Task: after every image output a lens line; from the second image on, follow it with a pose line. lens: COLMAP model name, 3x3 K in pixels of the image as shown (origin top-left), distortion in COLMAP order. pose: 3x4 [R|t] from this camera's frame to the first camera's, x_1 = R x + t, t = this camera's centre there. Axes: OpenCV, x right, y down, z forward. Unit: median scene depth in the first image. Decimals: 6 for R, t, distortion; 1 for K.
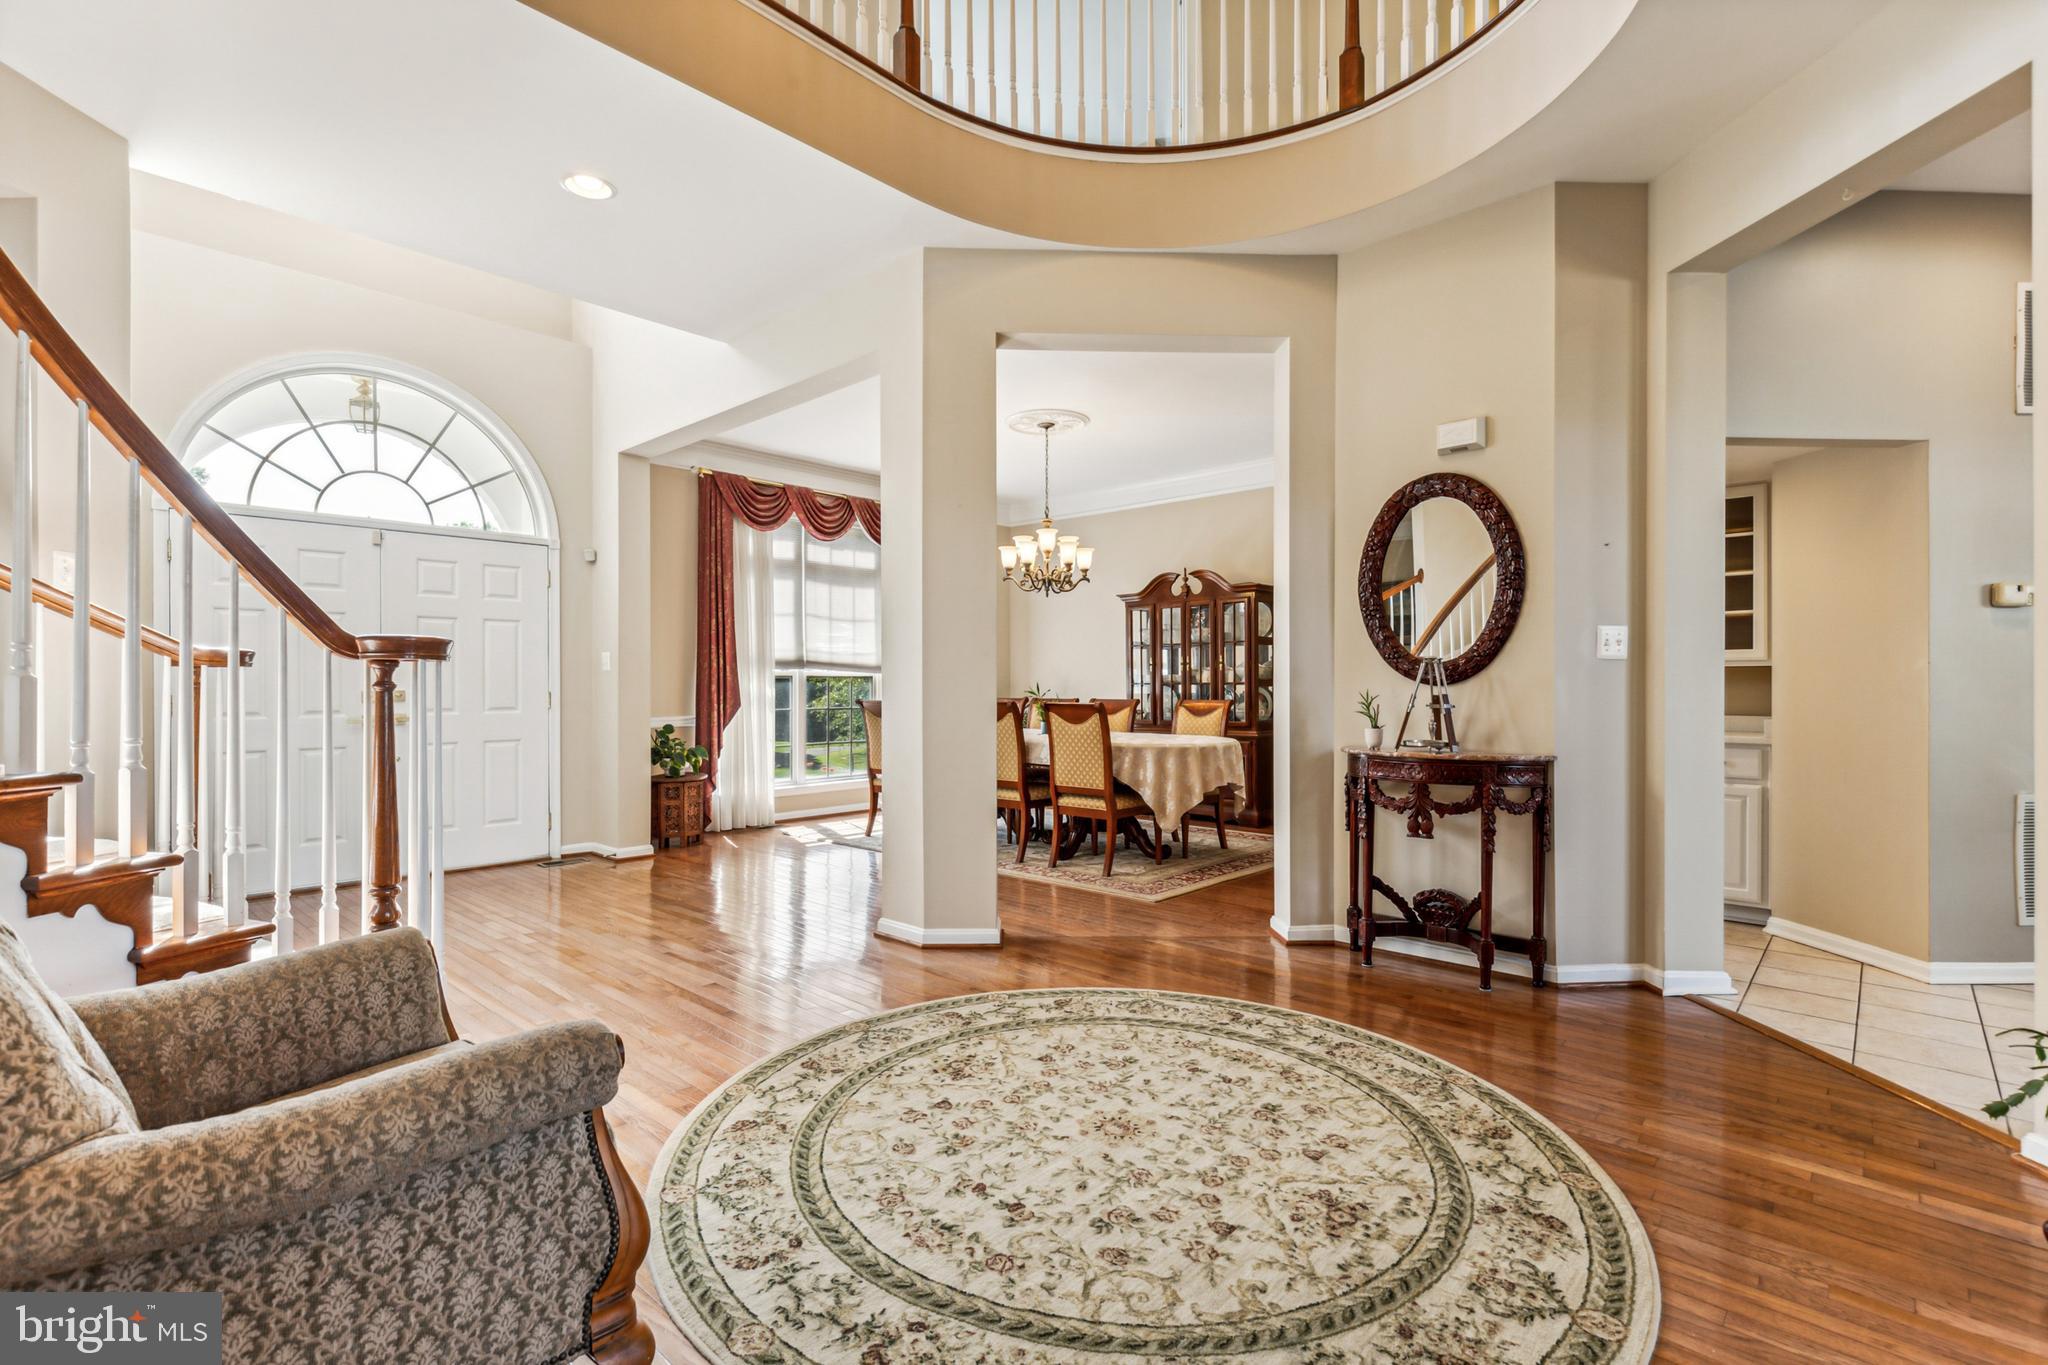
lens RADIAL K [[946.8, 0, 1031.3], [0, 946.8, 693.8], [0, 0, 1]] dist [0.004454, -0.000690]
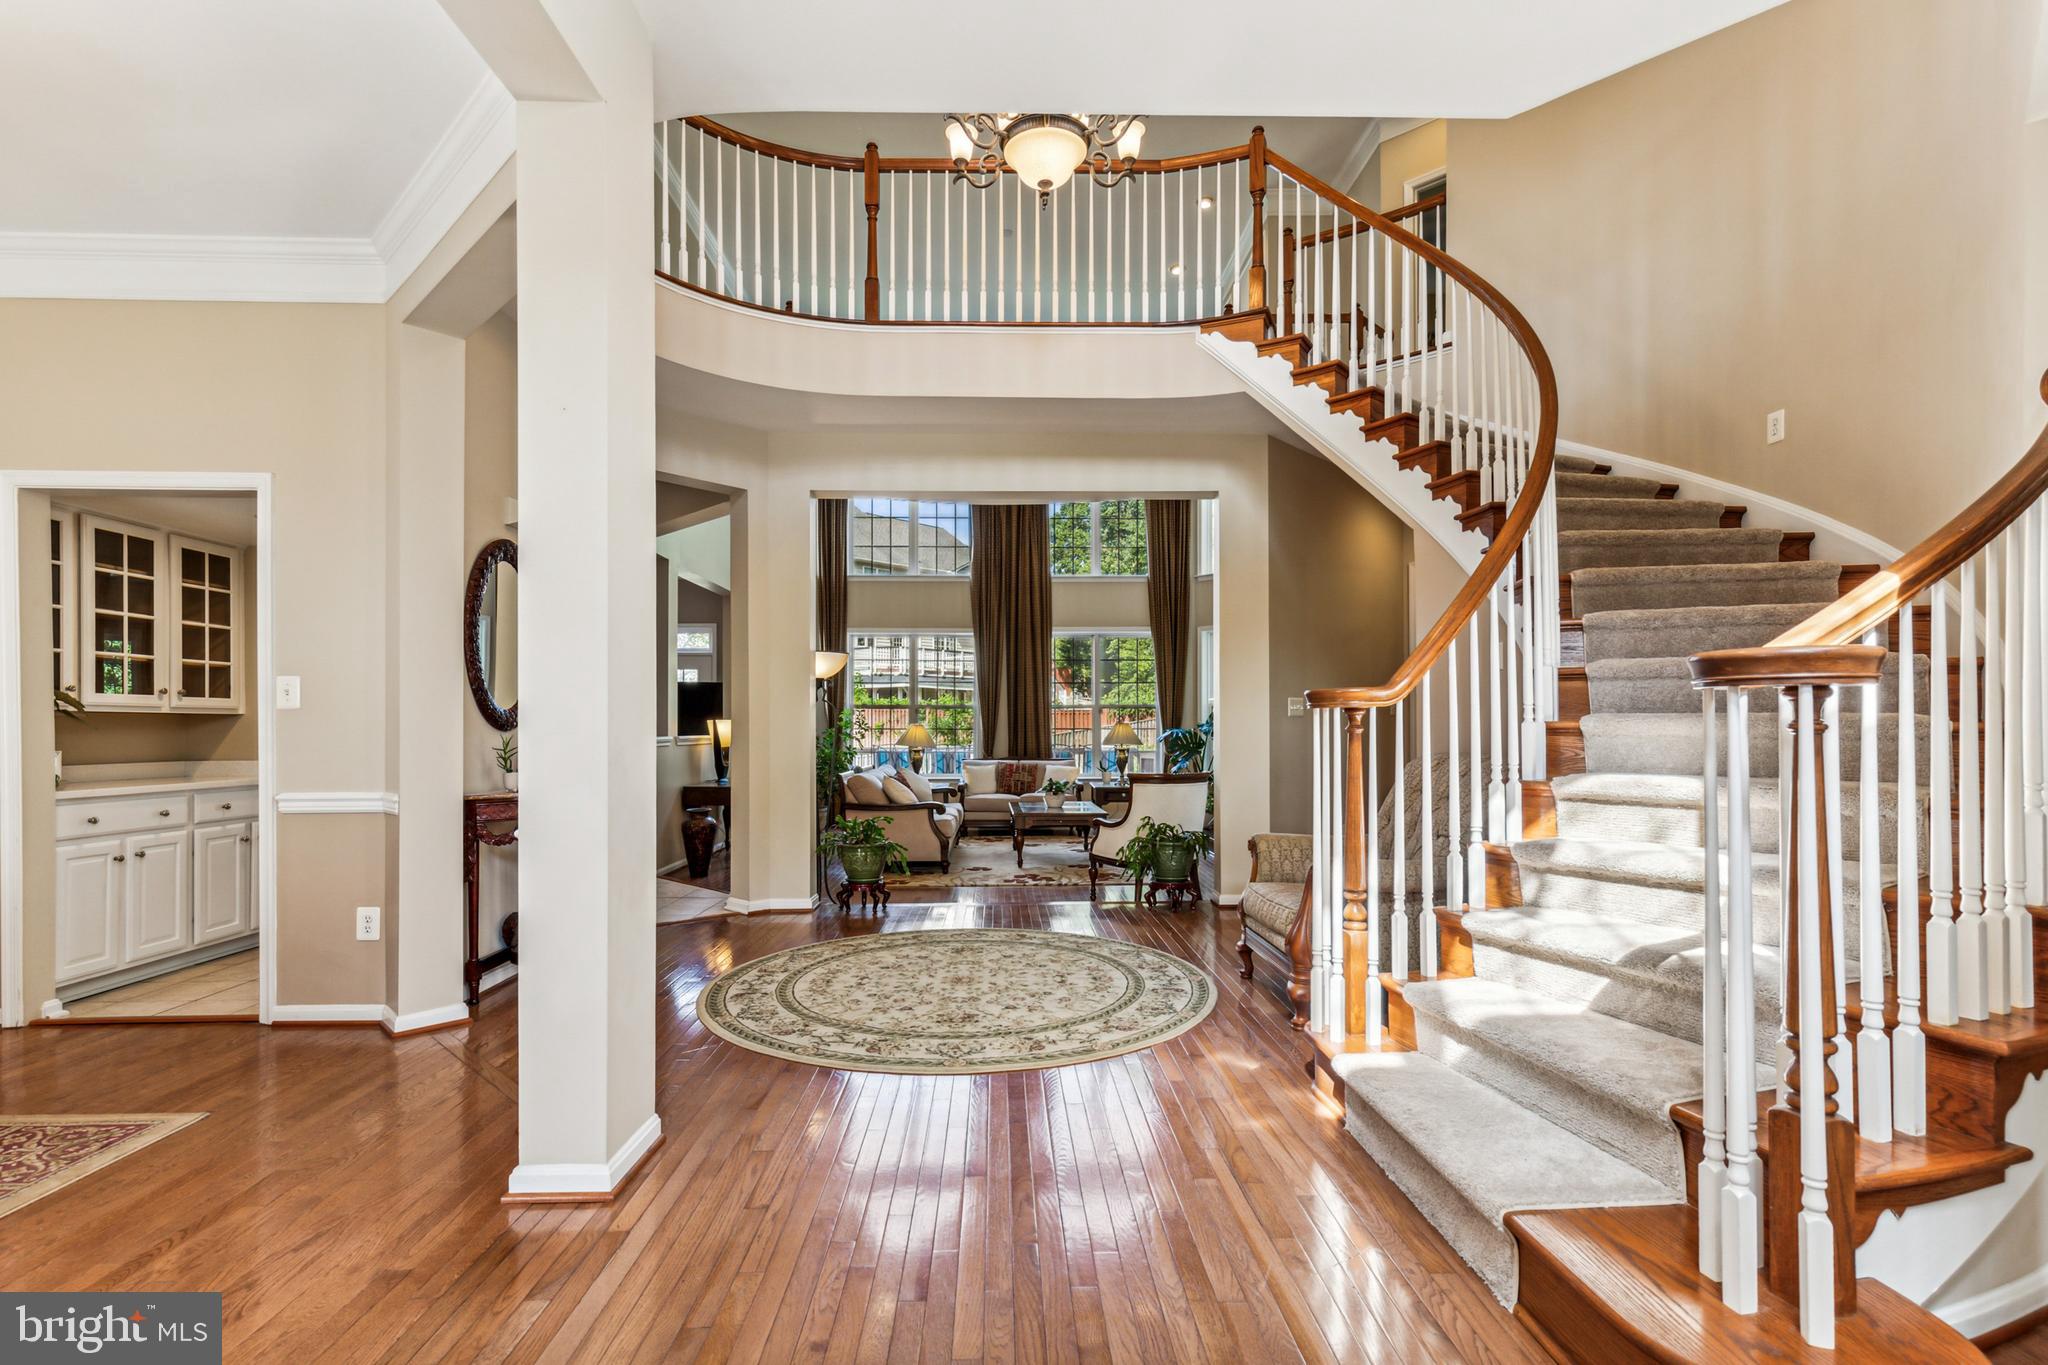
lens RADIAL K [[946.8, 0, 1015.1], [0, 946.8, 718.9], [0, 0, 1]] dist [0.004454, -0.000690]
pose [[-0.686617, 0.009682, 0.726955, -1.052793], [0.010964, 0.999936, -0.002962, -0.016778], [-0.726937, 0.005936, -0.686679, 1.783804]]
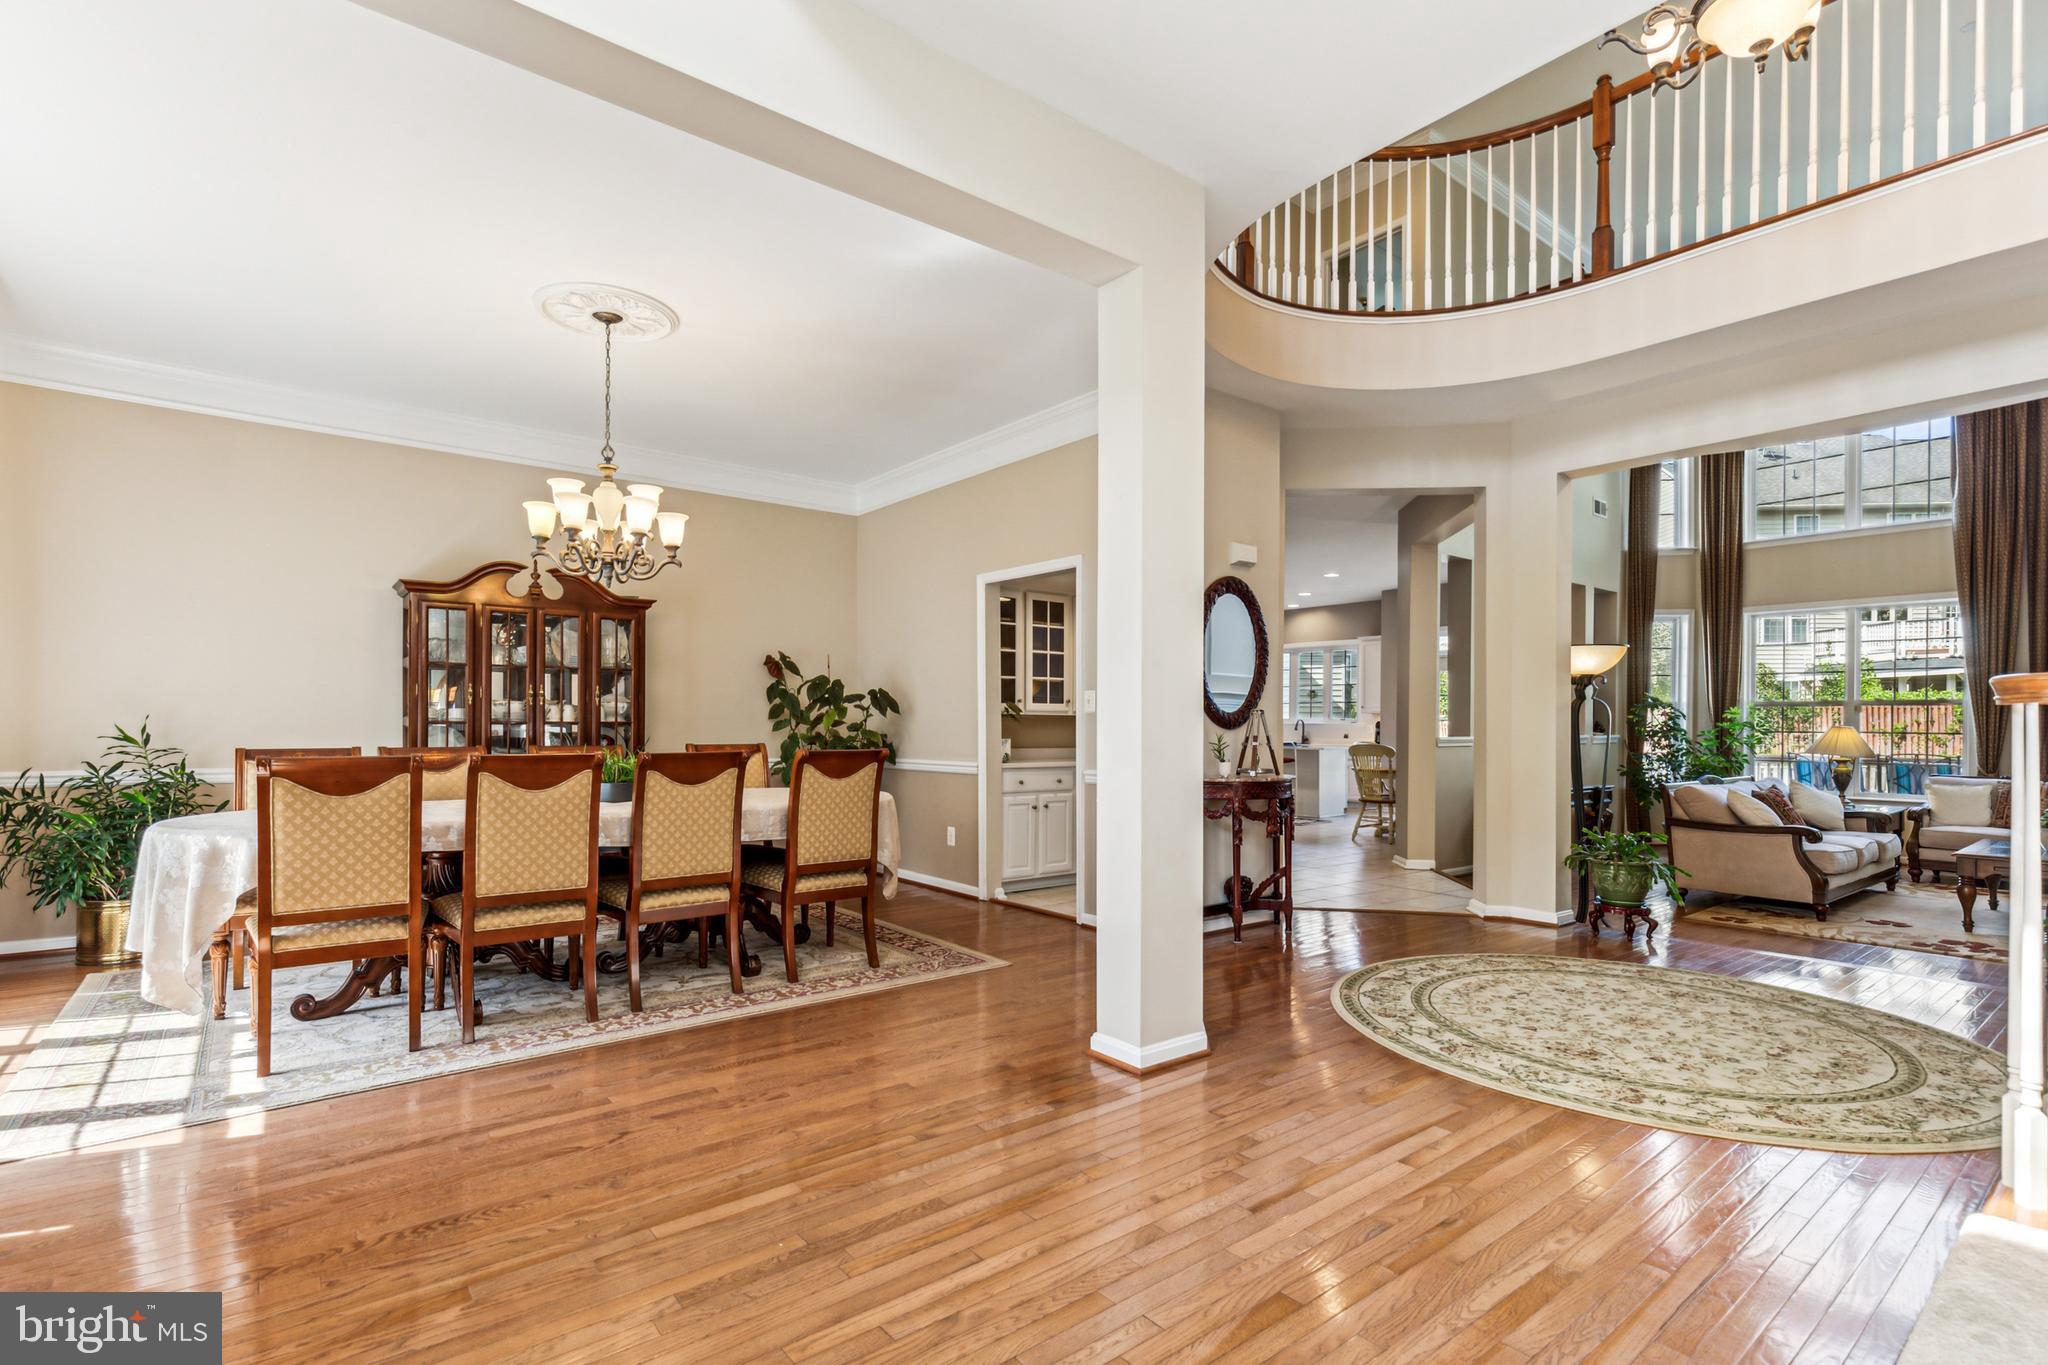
lens RADIAL K [[946.8, 0, 1016.0], [0, 946.8, 723.5], [0, 0, 1]] dist [0.004454, -0.000690]
pose [[0.167703, 0.004602, 0.985827, -1.327370], [0.003835, 0.999978, -0.005320, -0.014677], [-0.985830, 0.004673, 0.167682, 1.444787]]
